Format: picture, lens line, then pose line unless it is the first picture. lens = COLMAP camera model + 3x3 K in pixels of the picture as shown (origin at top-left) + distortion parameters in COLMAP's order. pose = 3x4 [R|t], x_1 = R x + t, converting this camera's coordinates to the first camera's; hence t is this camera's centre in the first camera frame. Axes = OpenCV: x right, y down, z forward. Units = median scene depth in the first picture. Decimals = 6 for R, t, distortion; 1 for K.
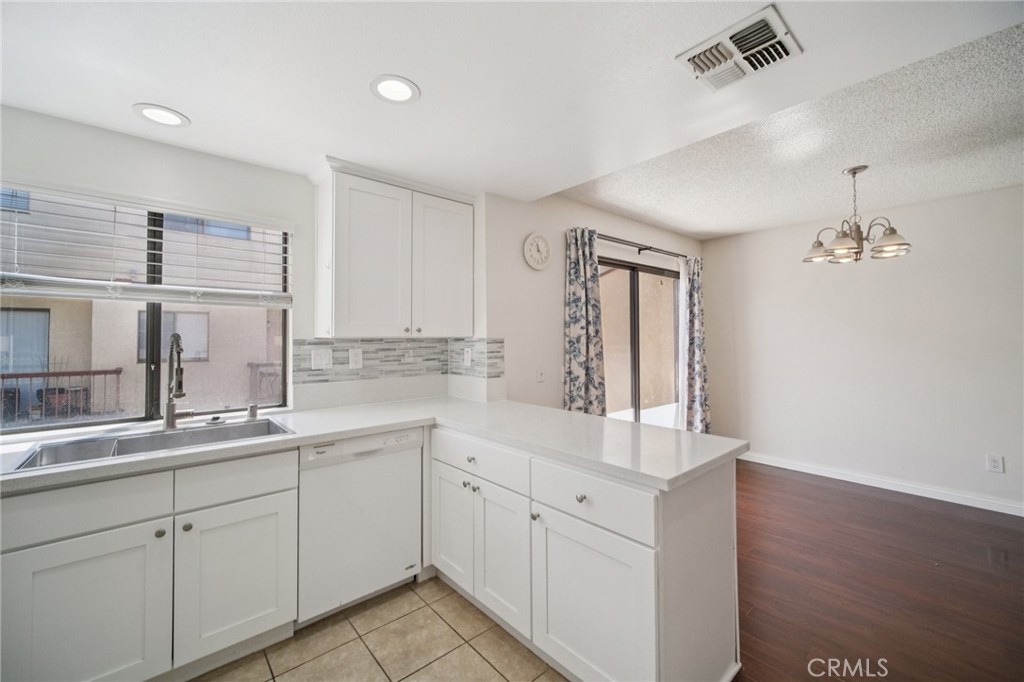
lens RADIAL K [[415.0, 0, 508.1], [0, 415.0, 328.6], [0, 0, 1]] dist [0.000239, 0.000595]
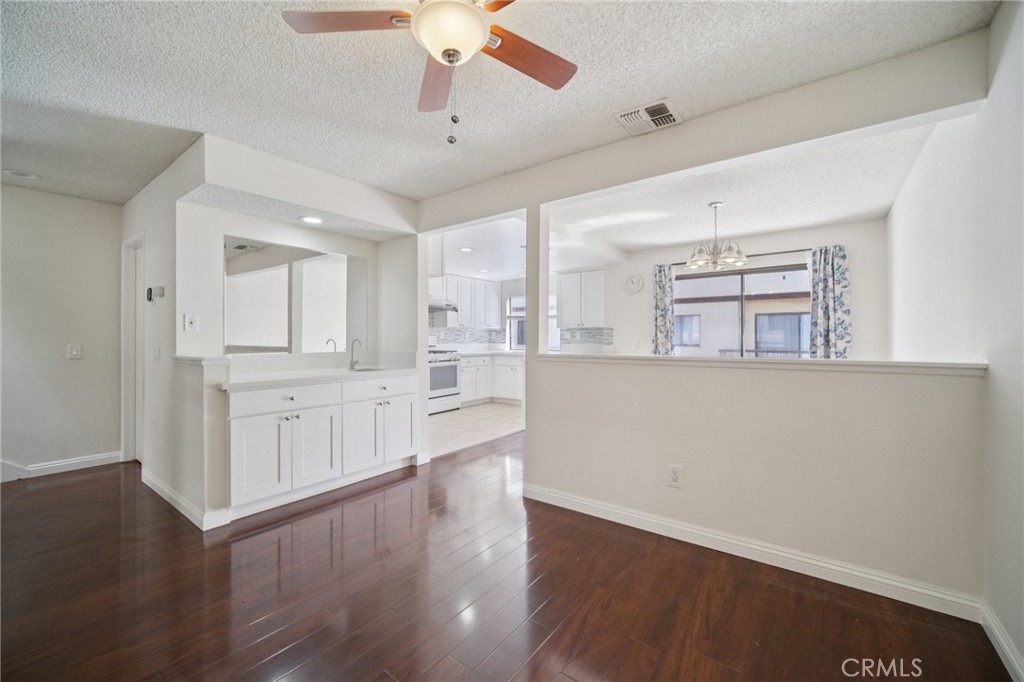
lens RADIAL K [[417.3, 0, 509.8], [0, 417.3, 336.6], [0, 0, 1]] dist [-0.000769, -0.000054]
pose [[0.194842, 0.003568, -0.980828, 2.217198], [0.022564, 0.999712, 0.008119, 0.044988], [0.980575, -0.023713, 0.194706, 0.023997]]
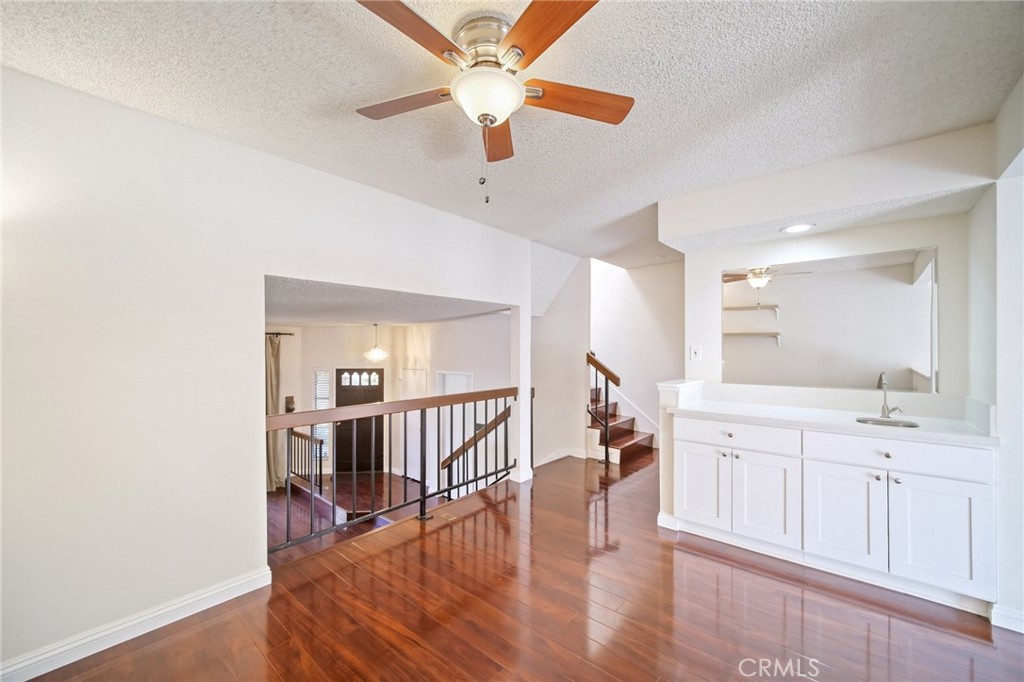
lens RADIAL K [[407.8, 0, 510.4], [0, 407.8, 342.0], [0, 0, 1]] dist [0.000585, -0.000016]
pose [[-0.989915, -0.000549, -0.141662, 1.697954], [0.005080, 0.999212, -0.039370, 0.008071], [0.141572, -0.039693, -0.989132, 0.630008]]
